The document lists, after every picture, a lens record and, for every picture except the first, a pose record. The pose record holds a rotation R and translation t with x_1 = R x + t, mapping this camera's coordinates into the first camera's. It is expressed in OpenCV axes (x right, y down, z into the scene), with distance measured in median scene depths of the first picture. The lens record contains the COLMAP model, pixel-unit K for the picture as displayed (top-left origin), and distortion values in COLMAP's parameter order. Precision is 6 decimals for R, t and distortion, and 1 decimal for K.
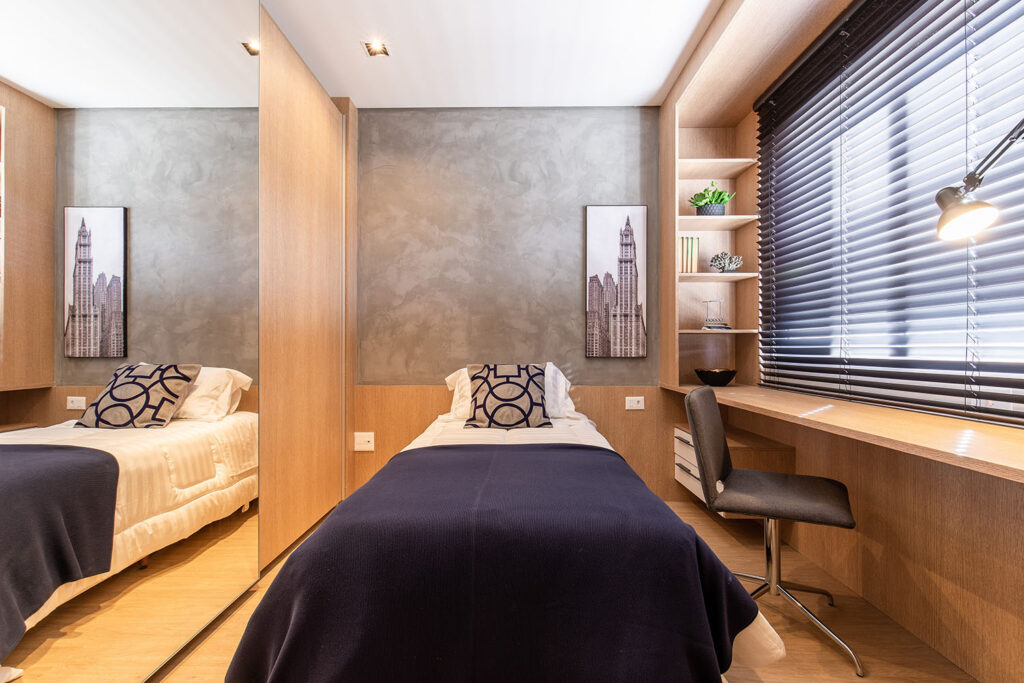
lens RADIAL K [[460.2, 0, 511.6], [0, 460.2, 345.8], [0, 0, 1]] dist [0.000757, -0.000992]
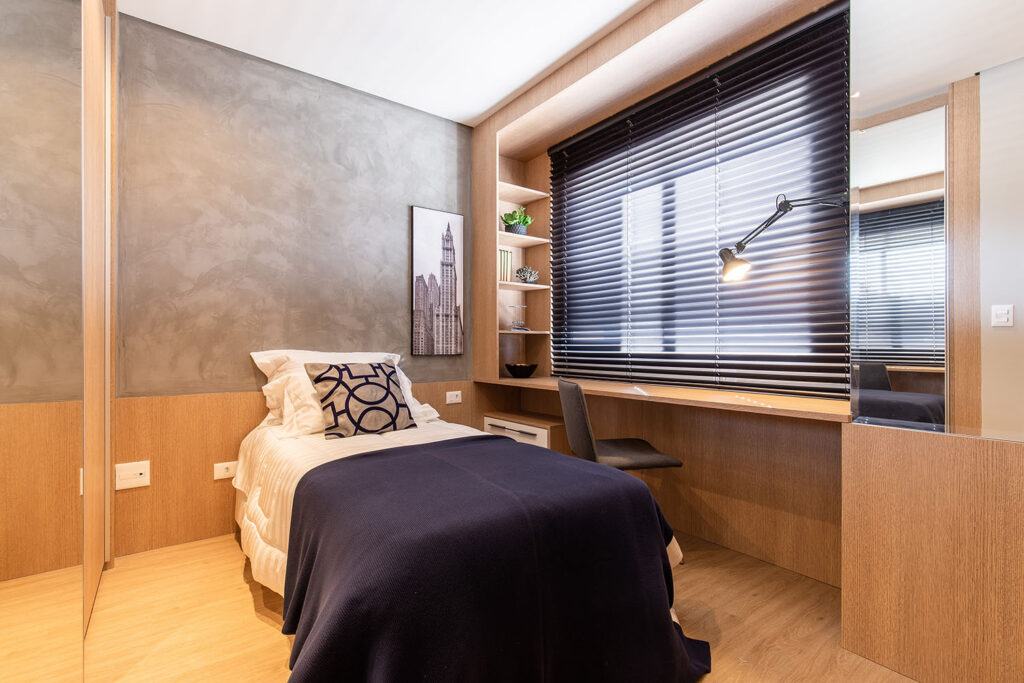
lens RADIAL K [[460.2, 0, 508.0], [0, 460.2, 343.1], [0, 0, 1]] dist [0.000757, -0.000992]
pose [[0.800786, 0.002799, 0.598943, -0.278311], [-0.002635, 0.999996, -0.001151, -0.000968], [-0.598944, -0.000657, 0.800791, 0.062841]]
